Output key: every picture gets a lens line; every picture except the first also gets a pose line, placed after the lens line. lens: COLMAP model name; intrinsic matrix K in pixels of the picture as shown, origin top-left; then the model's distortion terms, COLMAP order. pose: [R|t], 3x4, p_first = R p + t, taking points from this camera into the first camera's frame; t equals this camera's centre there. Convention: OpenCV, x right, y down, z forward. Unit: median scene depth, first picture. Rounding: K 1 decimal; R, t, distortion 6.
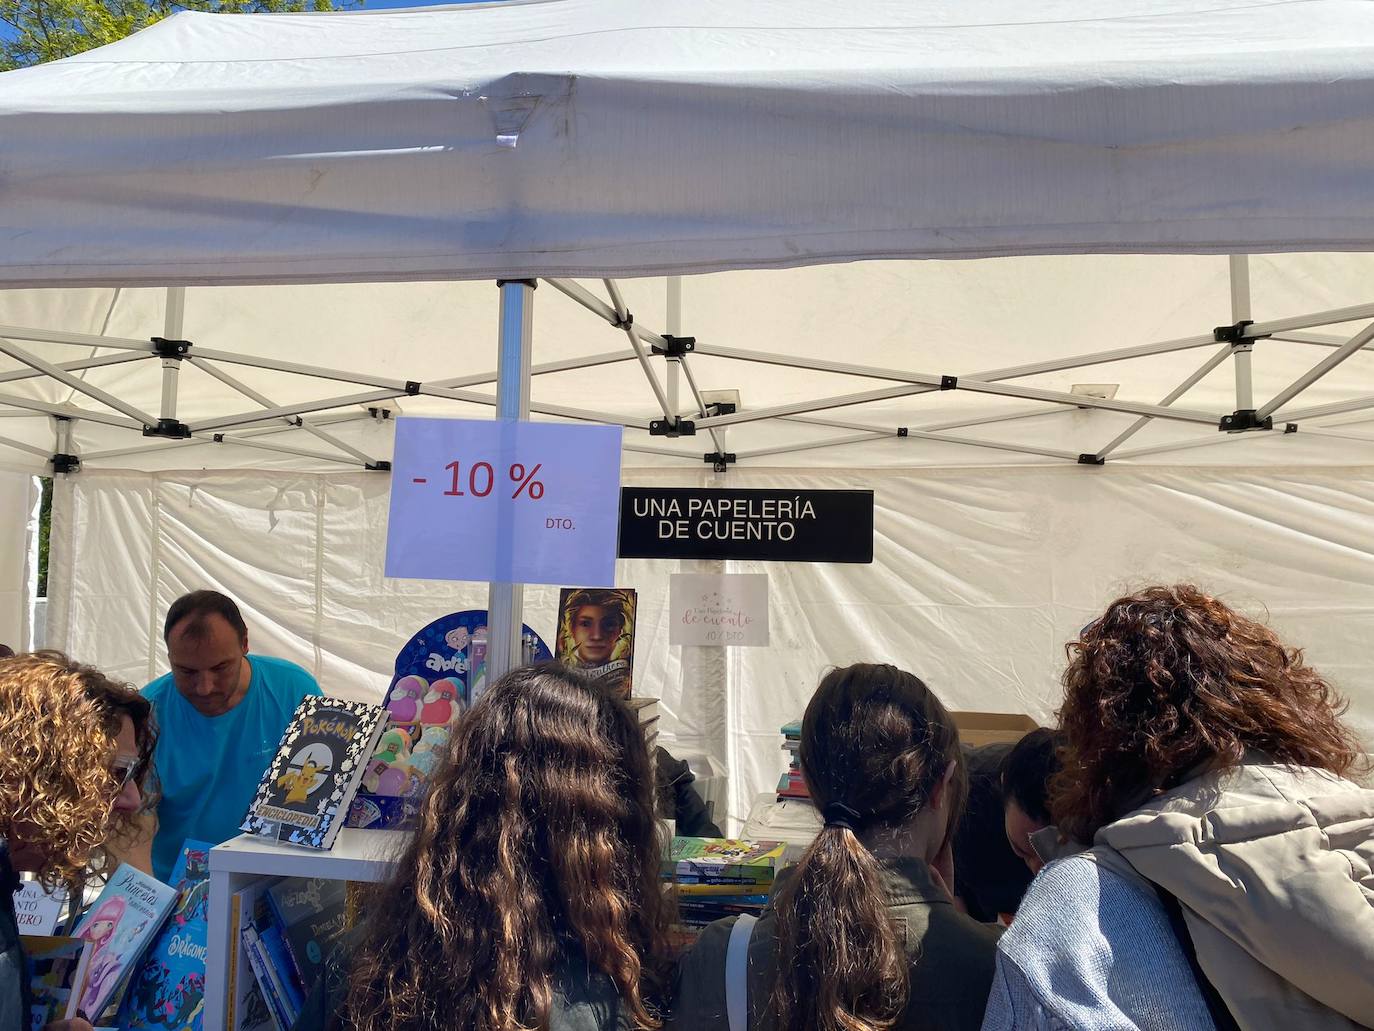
lens RADIAL K [[1021.2, 0, 688.3], [0, 1021.2, 513.5], [0, 0, 1]] dist [0.006697, -0.007519]
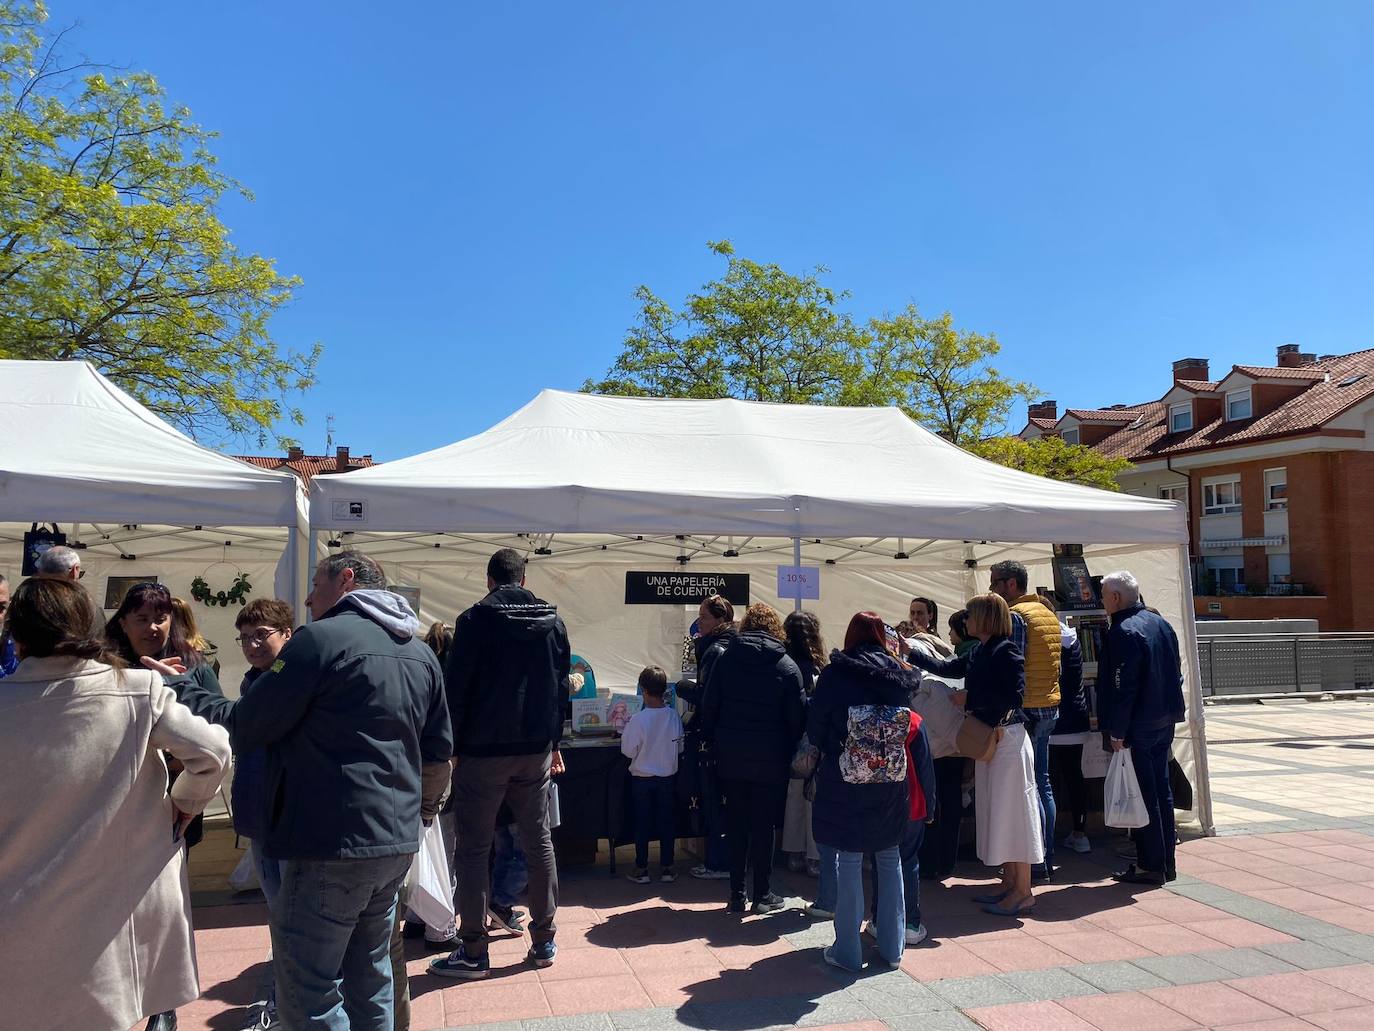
lens RADIAL K [[1021.2, 0, 690.8], [0, 1021.2, 515.9], [0, 0, 1]] dist [0.006697, -0.007519]
pose [[0.921943, 0.024943, 0.386523, -0.816882], [-0.002251, 0.998253, -0.059049, -0.015907], [-0.387320, 0.053569, 0.920388, -1.057920]]
